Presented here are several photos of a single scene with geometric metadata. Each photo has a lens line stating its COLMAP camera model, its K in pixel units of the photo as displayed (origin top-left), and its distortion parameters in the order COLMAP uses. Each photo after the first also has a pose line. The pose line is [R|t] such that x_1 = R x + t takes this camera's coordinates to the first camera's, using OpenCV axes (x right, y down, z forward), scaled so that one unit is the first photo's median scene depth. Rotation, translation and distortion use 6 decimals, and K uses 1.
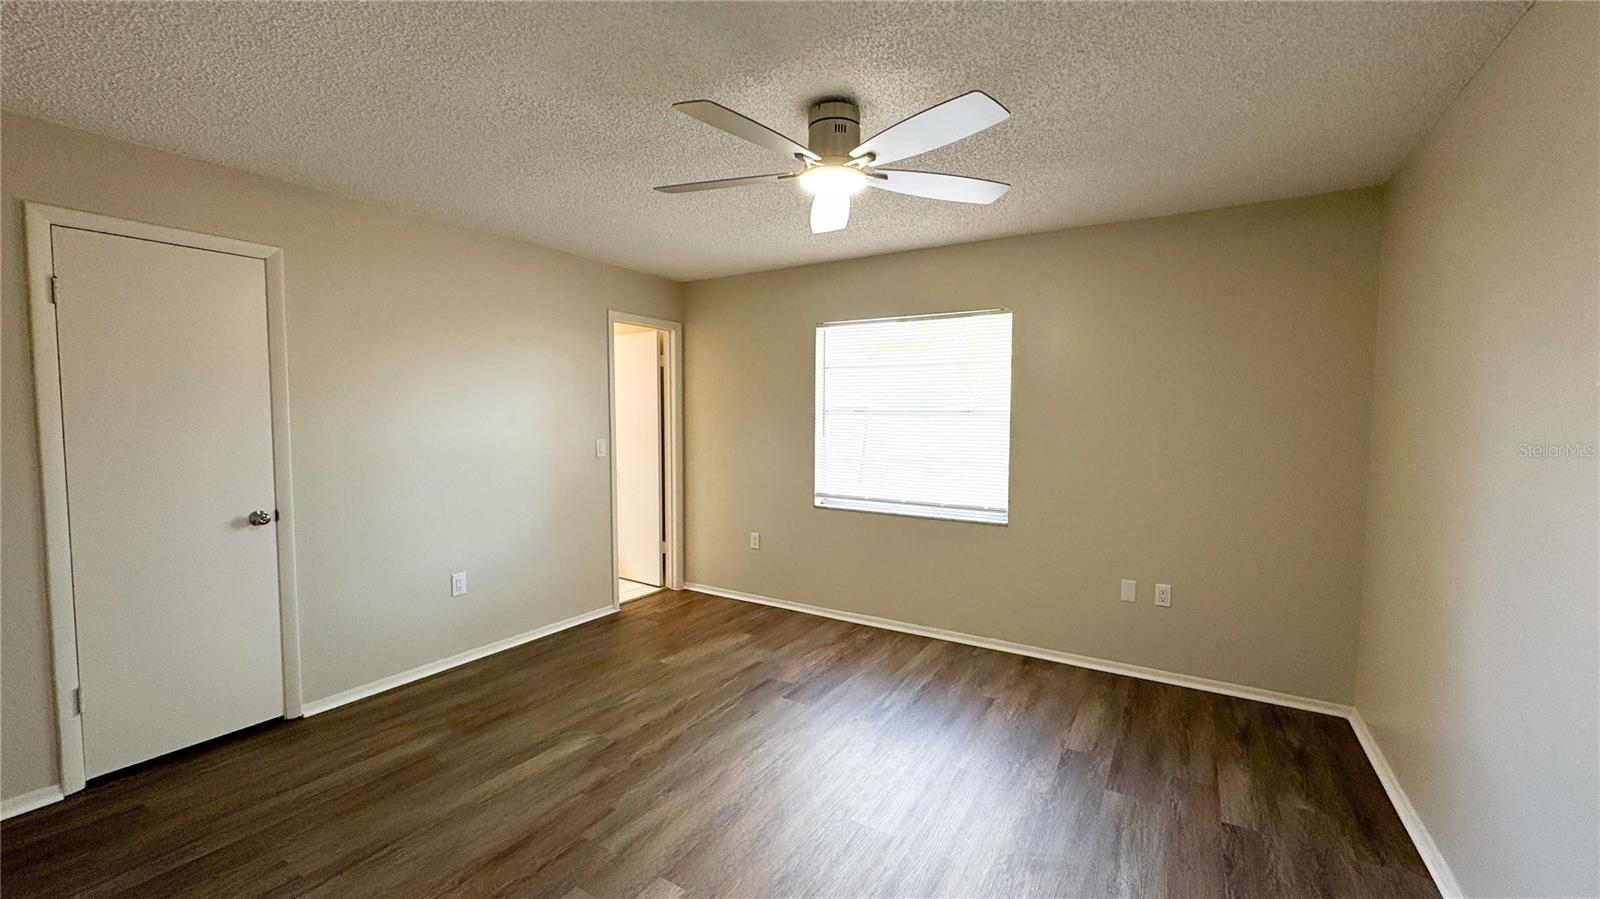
lens RADIAL K [[635.9, 0, 797.2], [0, 635.9, 451.0], [0, 0, 1]] dist [-0.001381, 0.000024]
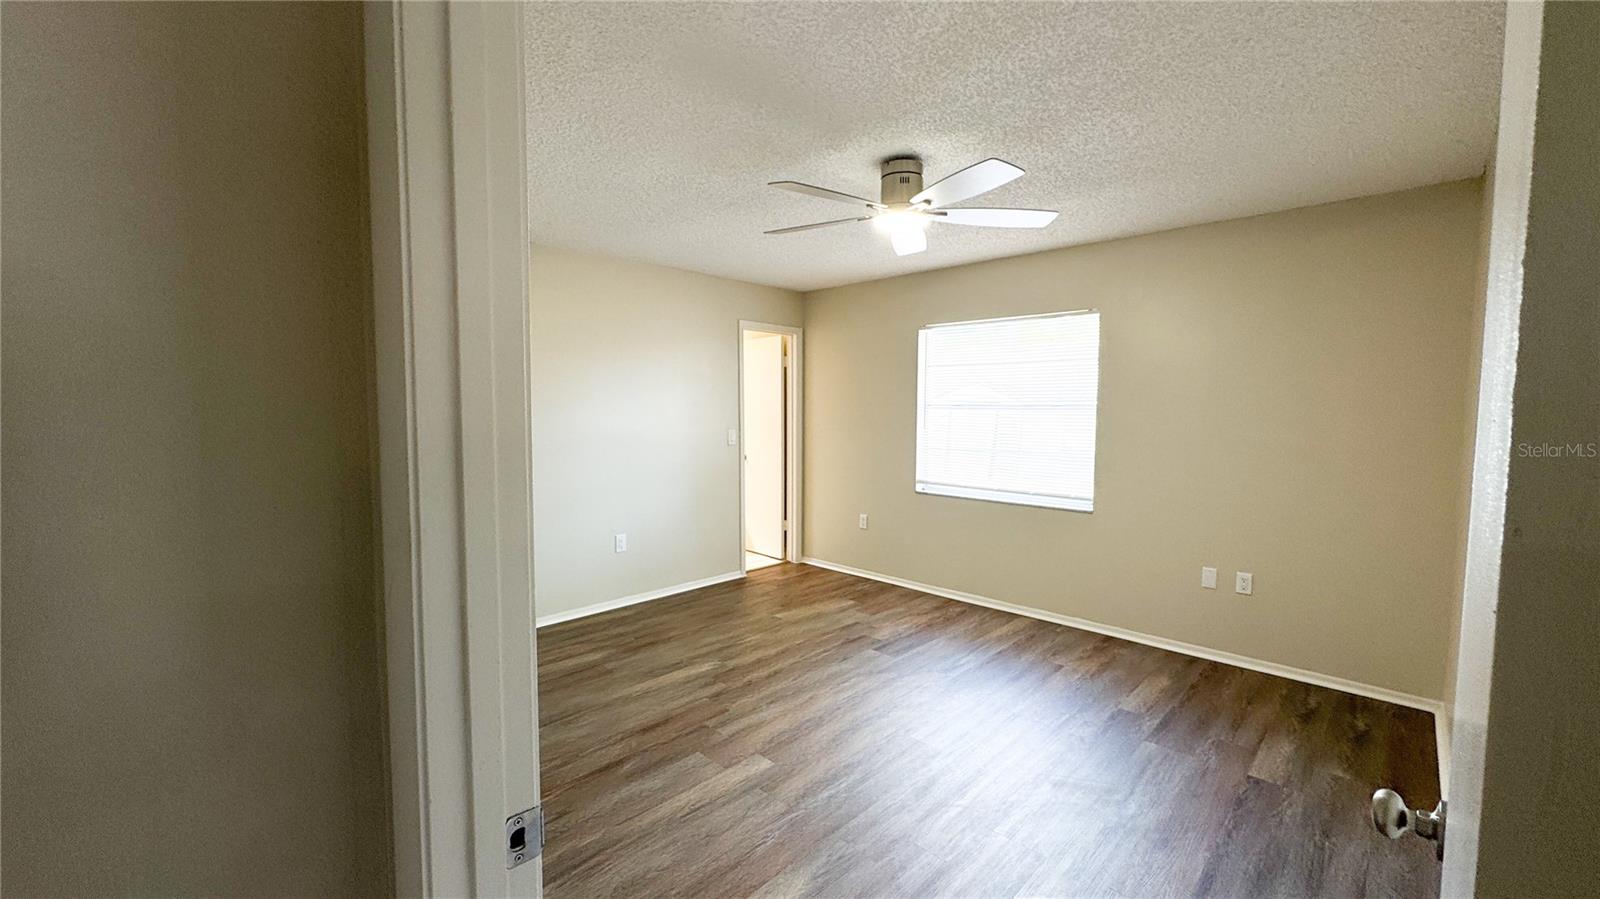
lens RADIAL K [[638.5, 0, 798.8], [0, 638.5, 449.5], [0, 0, 1]] dist [-0.001739, -0.000100]
pose [[0.976691, 0.013850, -0.214203, 0.098542], [-0.012287, 0.999887, 0.008627, 0.010172], [0.214298, -0.005794, 0.976751, -0.192637]]
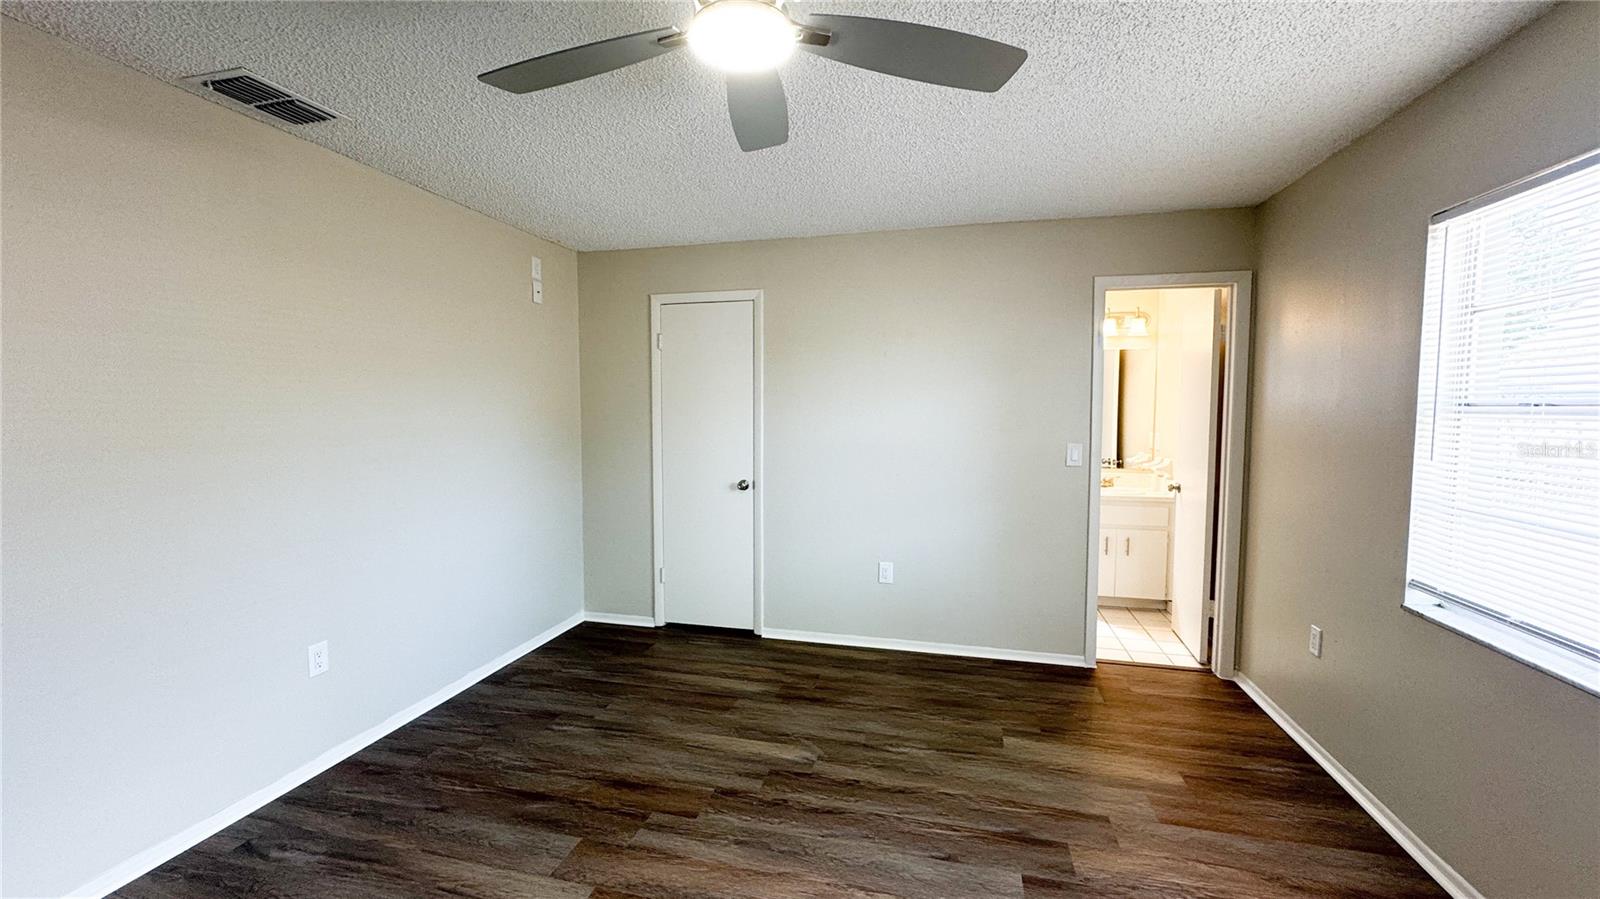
lens RADIAL K [[636.5, 0, 799.1], [0, 636.5, 449.9], [0, 0, 1]] dist [-0.003679, 0.000577]
pose [[0.306245, 0.055270, -0.950347, 0.499887], [-0.056268, 0.997619, 0.039887, -0.033458], [0.950288, 0.041259, 0.308626, 0.634127]]
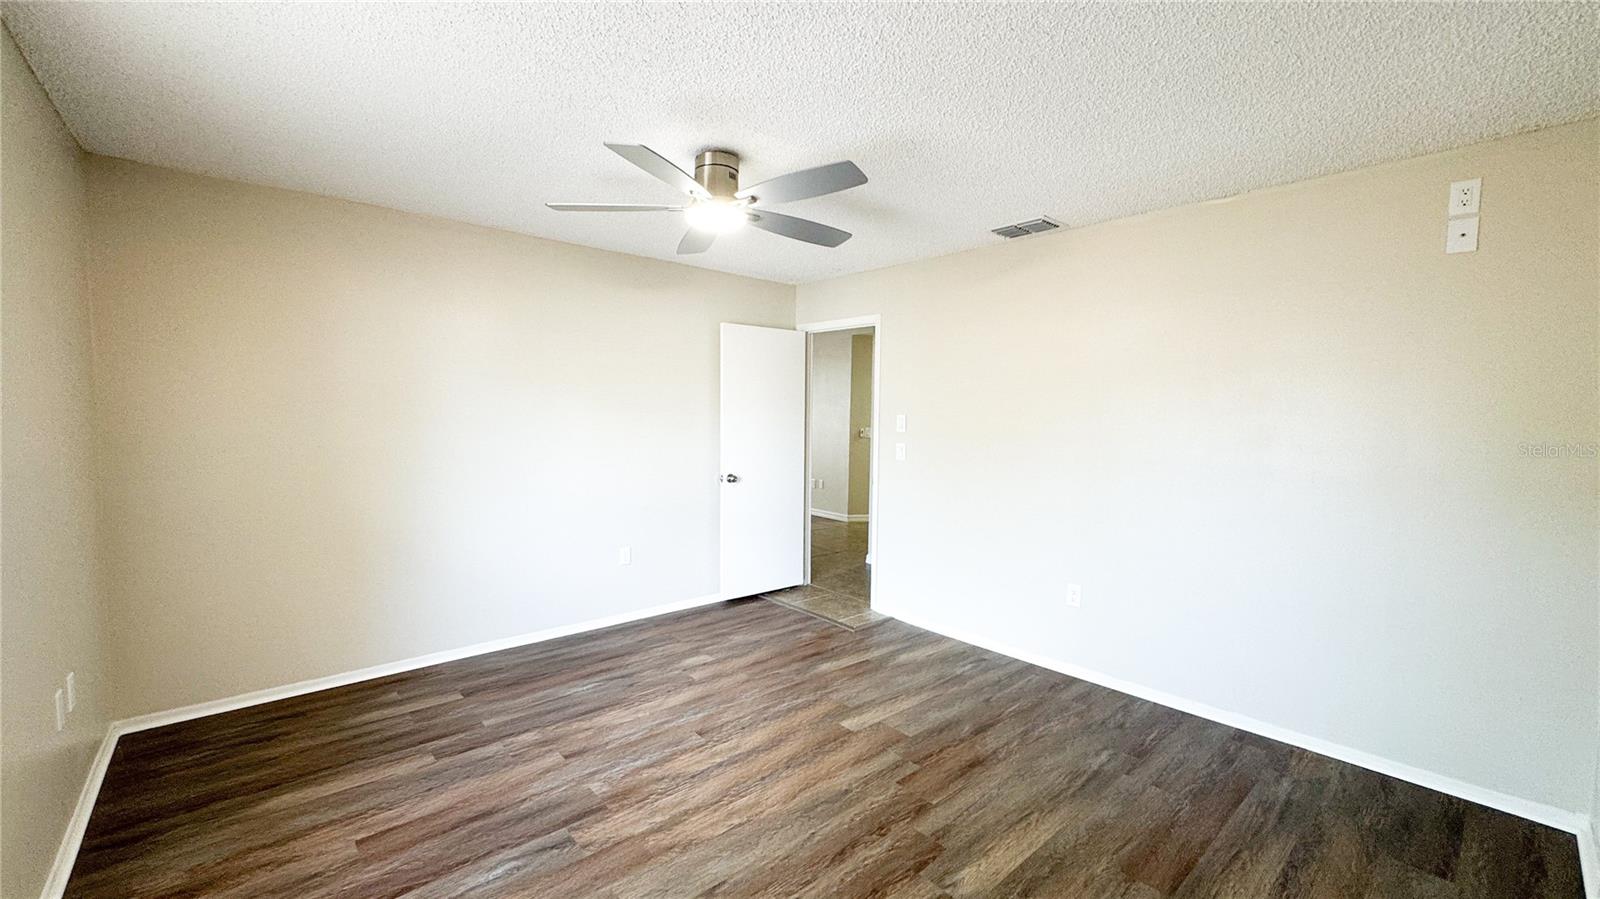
lens RADIAL K [[636.5, 0, 799.1], [0, 636.5, 449.9], [0, 0, 1]] dist [-0.003679, 0.000577]
pose [[-0.956330, -0.032724, 0.290452, -0.323604], [0.000343, 0.993587, 0.113074, -0.090382], [-0.292290, 0.108235, -0.950185, 1.540225]]
